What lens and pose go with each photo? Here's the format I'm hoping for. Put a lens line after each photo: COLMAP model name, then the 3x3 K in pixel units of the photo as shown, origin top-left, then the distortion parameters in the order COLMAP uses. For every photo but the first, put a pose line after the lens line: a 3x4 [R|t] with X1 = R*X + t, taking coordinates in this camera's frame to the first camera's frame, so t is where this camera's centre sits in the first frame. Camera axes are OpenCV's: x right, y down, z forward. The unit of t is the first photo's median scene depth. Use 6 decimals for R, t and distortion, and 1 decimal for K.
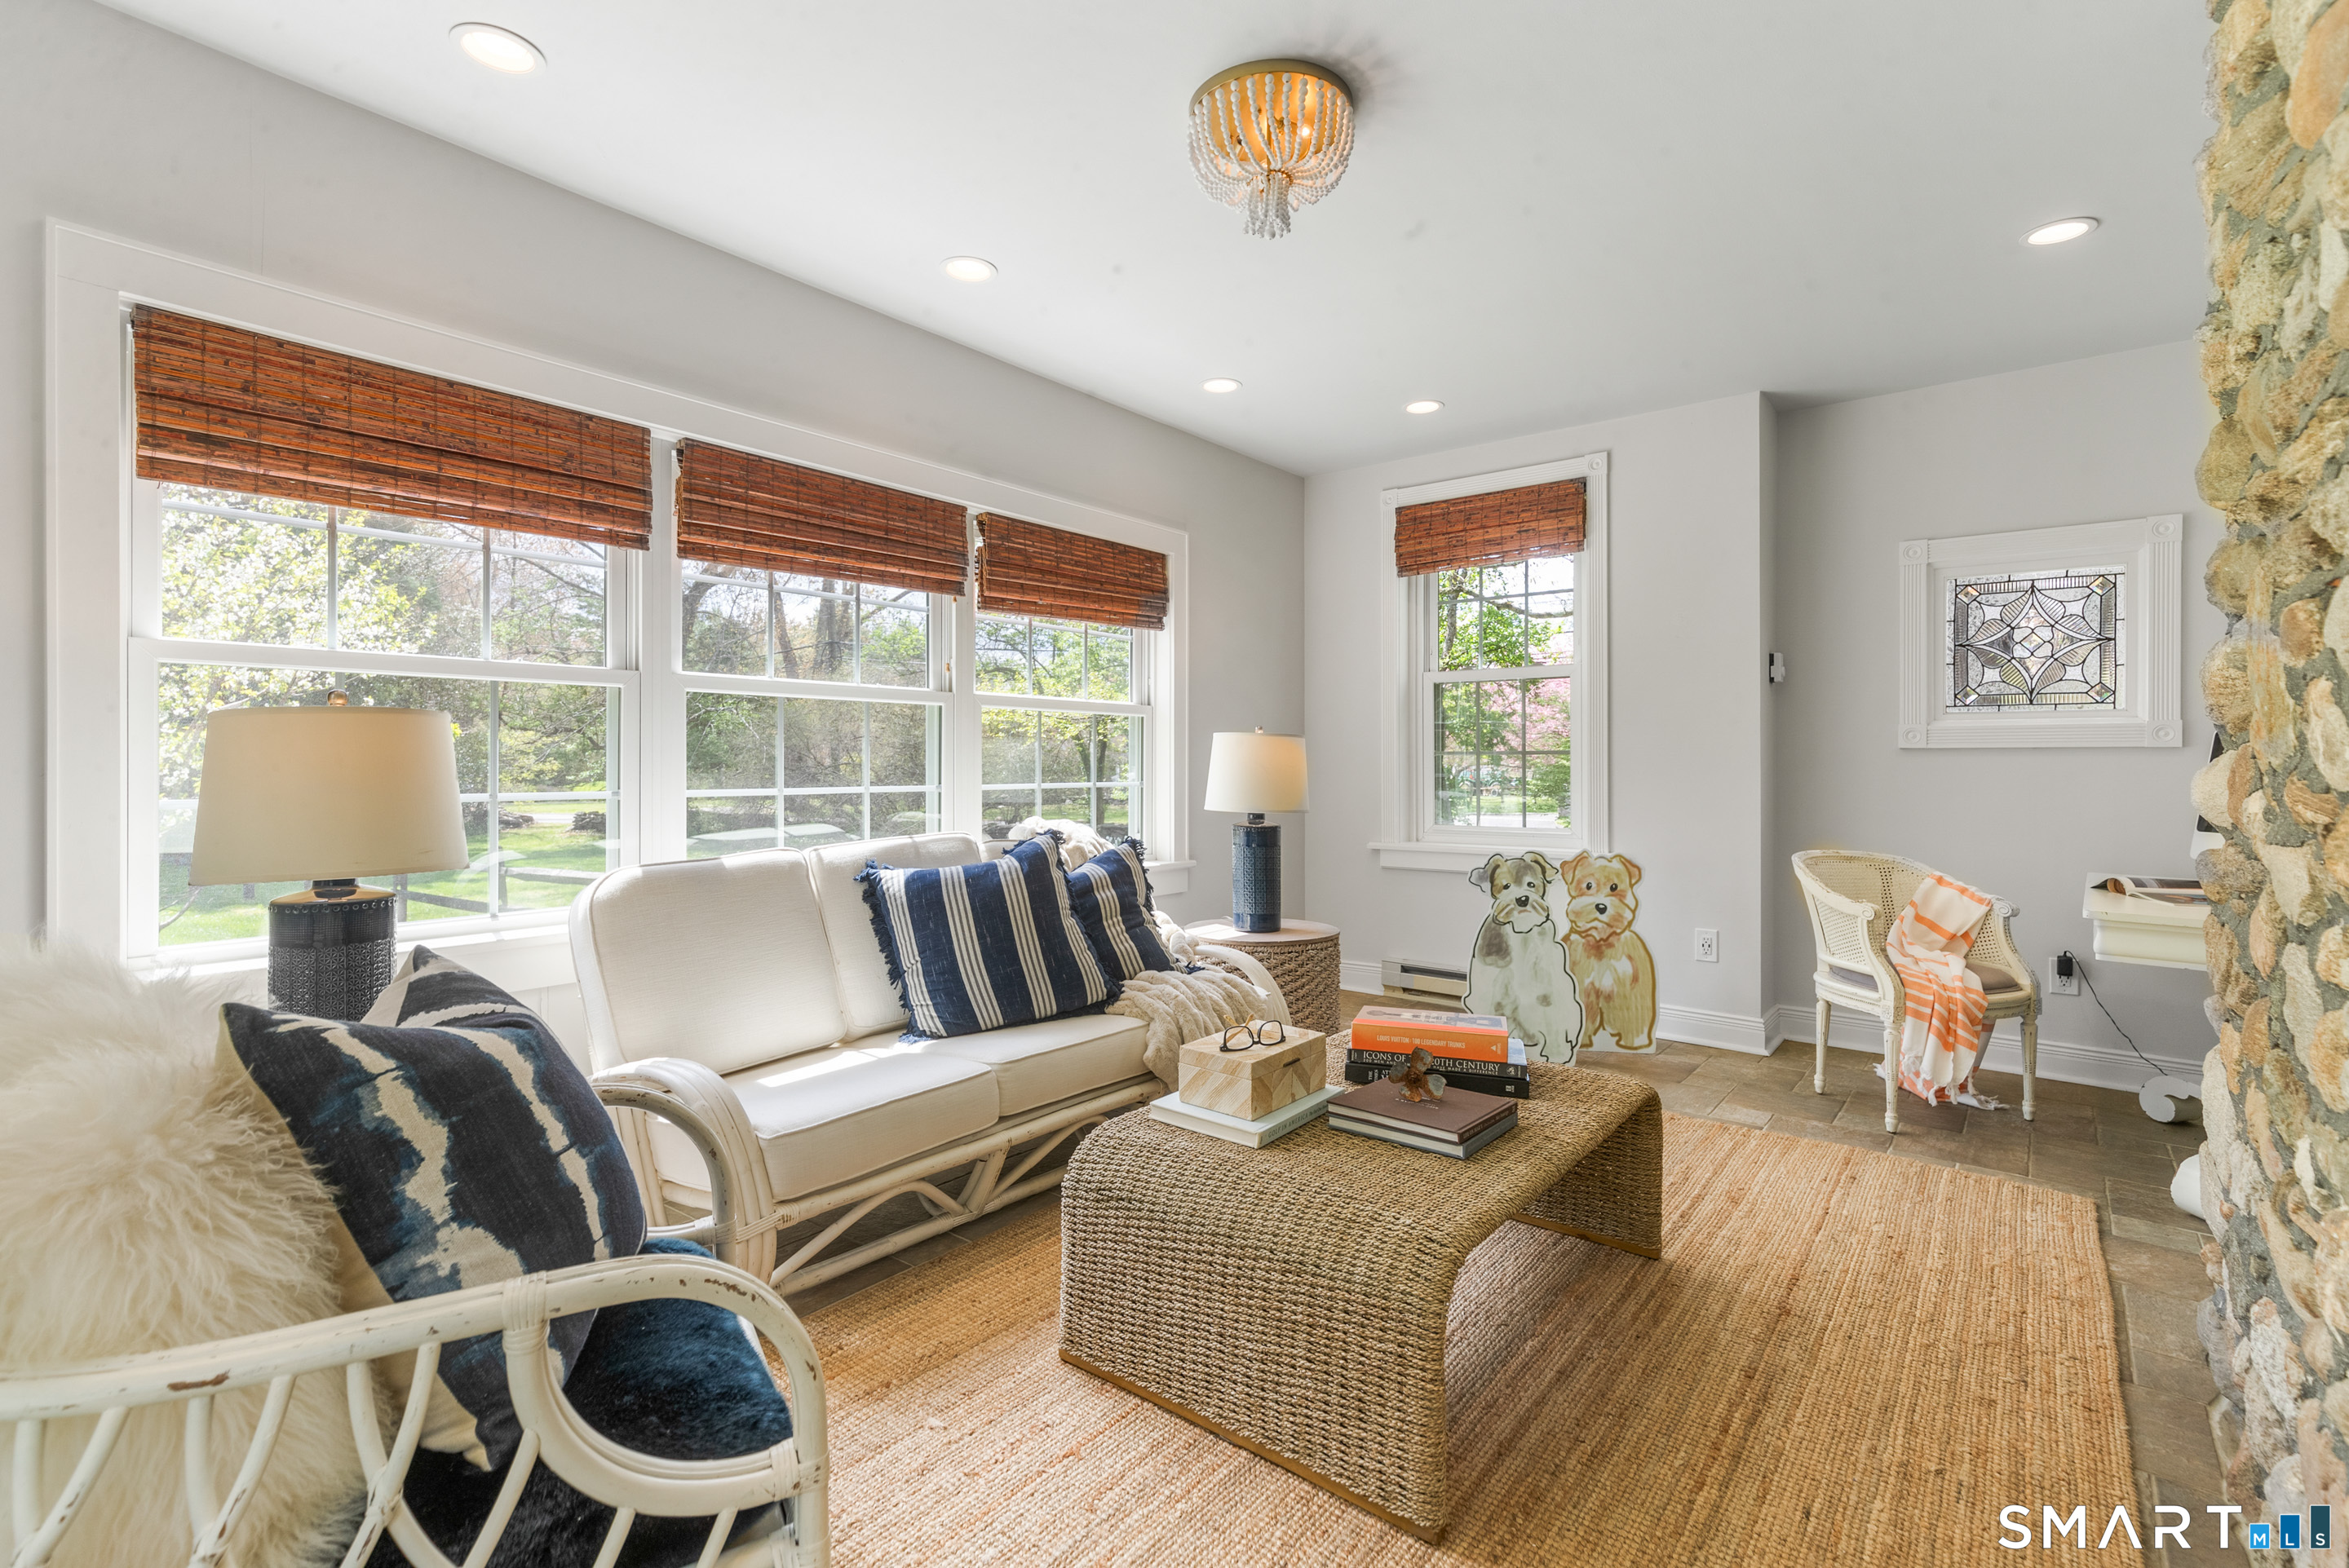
lens RADIAL K [[1085.5, 0, 1179.2], [0, 1085.5, 767.1], [0, 0, 1]] dist [0.006191, 0.000523]
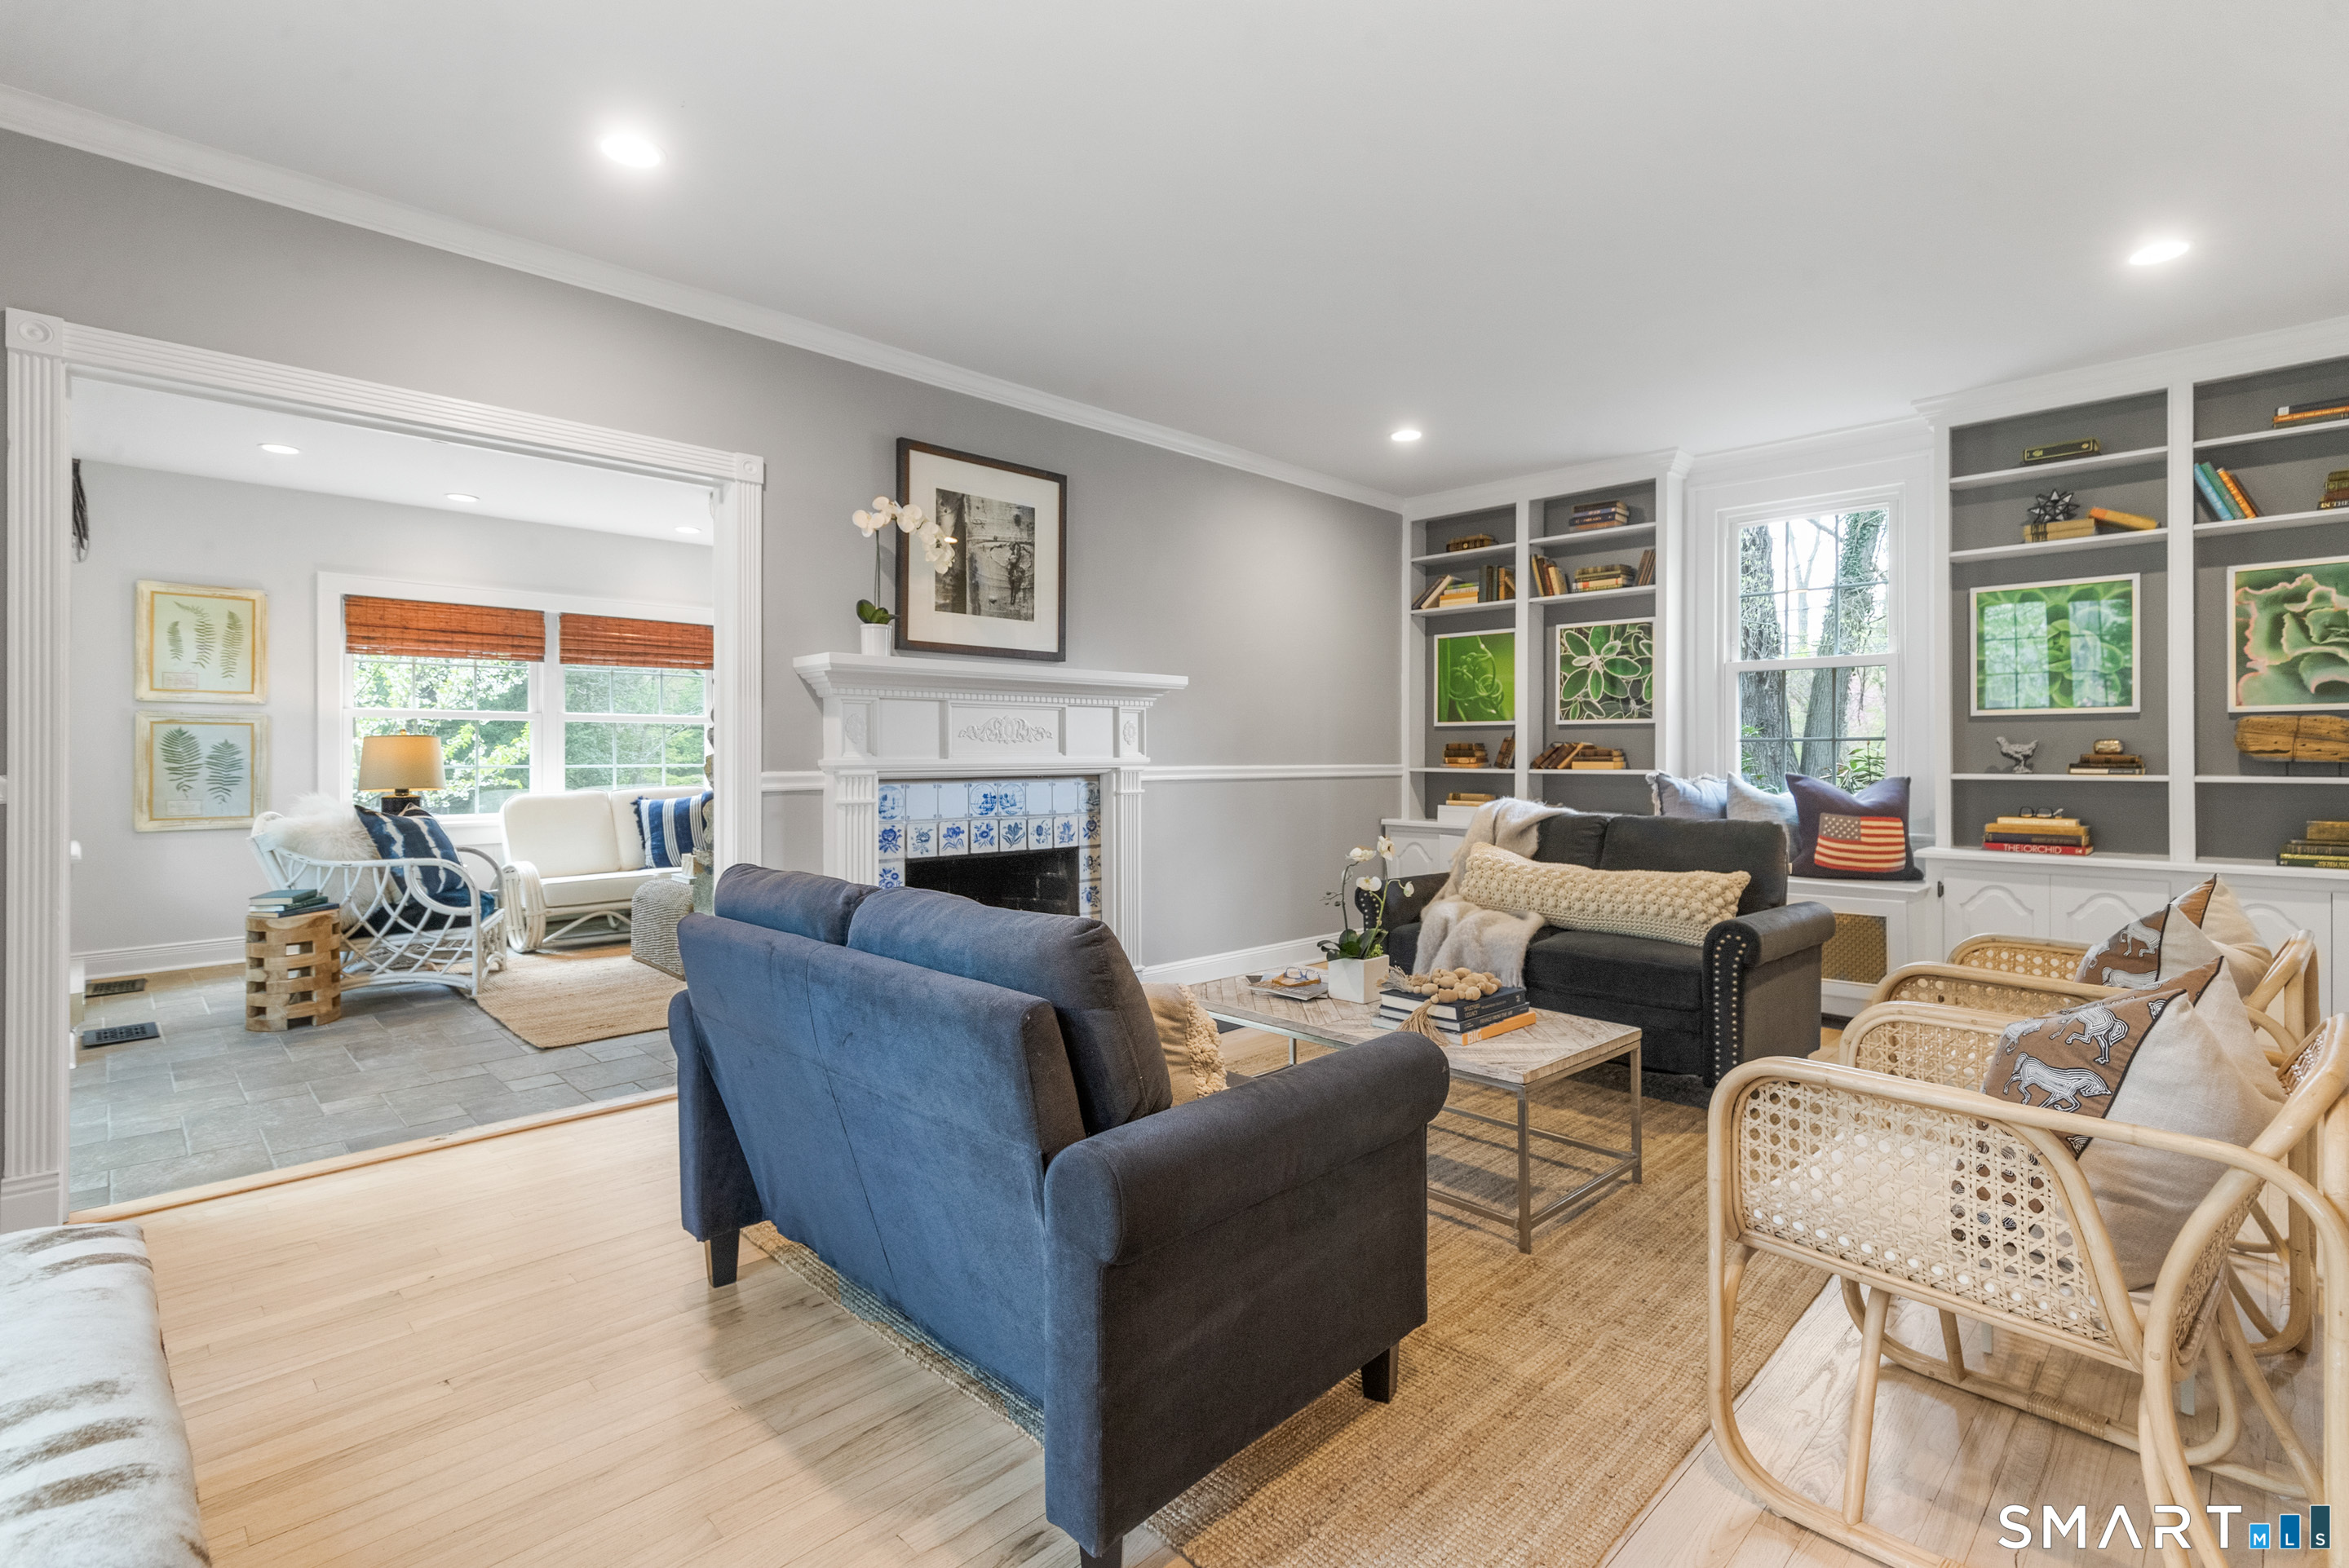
lens RADIAL K [[1085.5, 0, 1172.3], [0, 1085.5, 770.8], [0, 0, 1]] dist [0.006191, 0.000523]
pose [[0.991122, -0.000495, -0.132957, 1.429620], [0.001689, 0.999959, 0.008871, 0.019005], [0.132947, -0.009017, 0.991082, -1.403757]]
